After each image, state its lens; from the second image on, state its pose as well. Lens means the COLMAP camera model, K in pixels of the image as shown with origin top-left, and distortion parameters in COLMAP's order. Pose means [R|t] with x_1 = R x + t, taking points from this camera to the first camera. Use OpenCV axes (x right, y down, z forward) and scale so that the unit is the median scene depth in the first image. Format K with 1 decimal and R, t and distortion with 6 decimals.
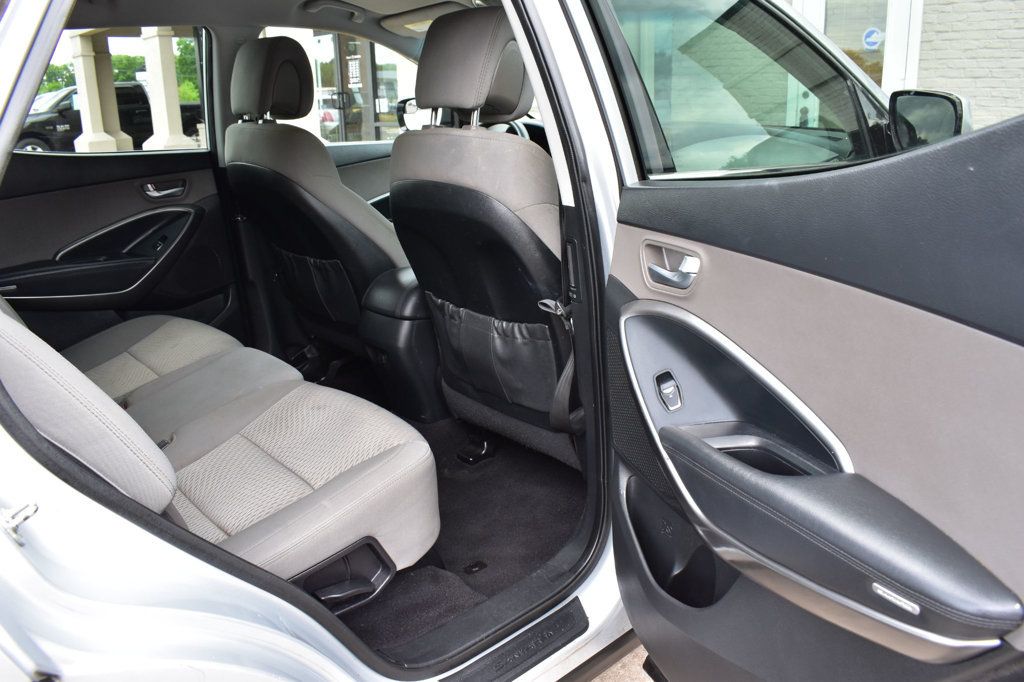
lens RADIAL K [[788.2, 0, 517.1], [0, 788.2, 340.6], [0, 0, 1]] dist [-0.095069, 0.012165]
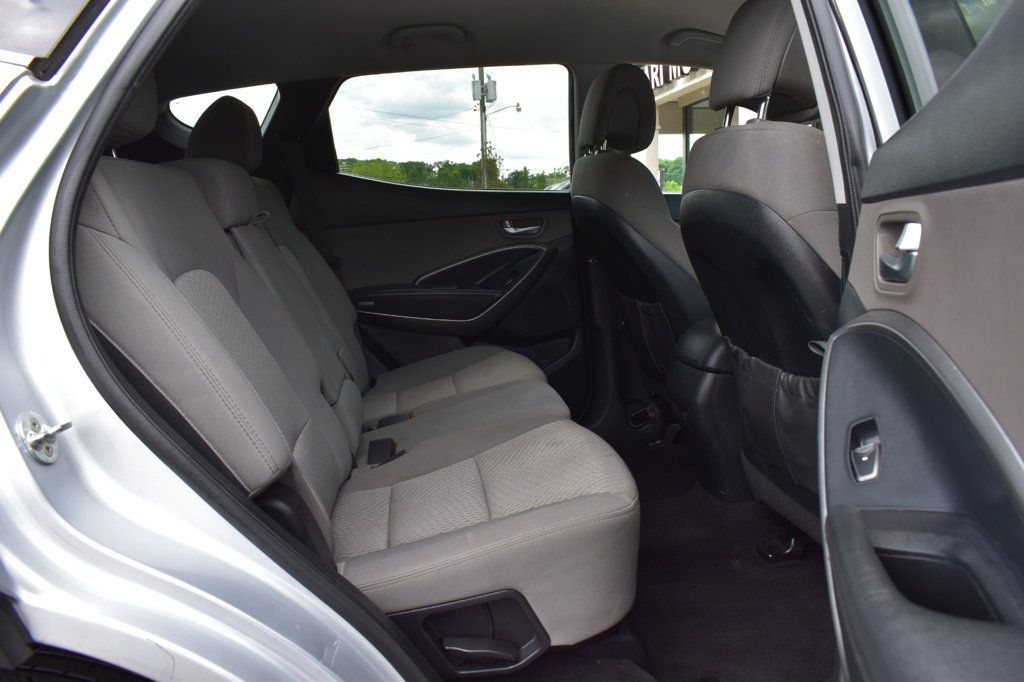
lens RADIAL K [[788.2, 0, 509.5], [0, 788.2, 339.0], [0, 0, 1]] dist [-0.095069, 0.012165]
pose [[0.829278, 0.092111, -0.551193, 0.143031], [-0.156622, 0.985102, -0.071017, 0.032603], [0.536440, 0.145222, 0.831350, 0.178241]]
